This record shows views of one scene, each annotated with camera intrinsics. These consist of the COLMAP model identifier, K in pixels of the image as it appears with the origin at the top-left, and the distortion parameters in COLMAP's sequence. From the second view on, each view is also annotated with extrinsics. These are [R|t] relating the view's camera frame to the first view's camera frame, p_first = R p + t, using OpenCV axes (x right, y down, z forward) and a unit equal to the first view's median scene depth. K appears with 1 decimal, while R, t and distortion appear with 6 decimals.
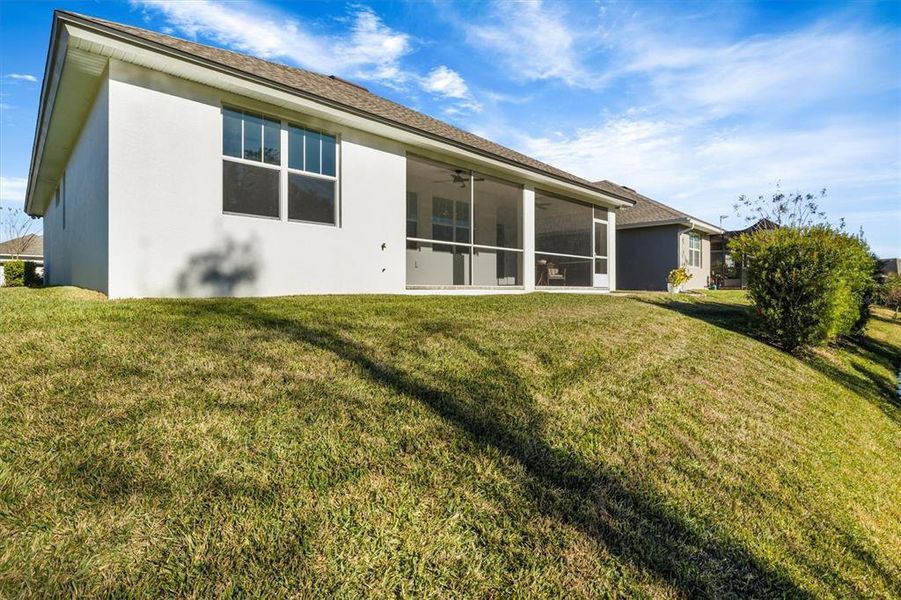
lens RADIAL K [[453.1, 0, 449.6], [0, 453.1, 292.0], [0, 0, 1]] dist [-0.010378, -0.002416]
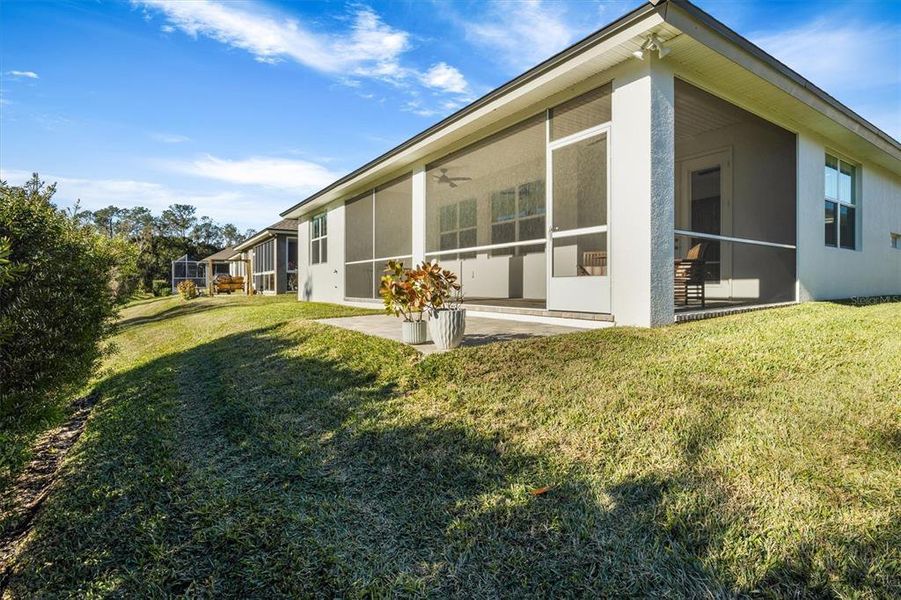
lens RADIAL K [[453.1, 0, 449.6], [0, 453.1, 292.0], [0, 0, 1]] dist [-0.010378, -0.002416]
pose [[-0.182901, 0.013027, -0.983045, 0.783733], [0.002405, 0.999915, 0.012803, -0.033952], [0.983128, -0.000023, -0.182916, 1.033631]]
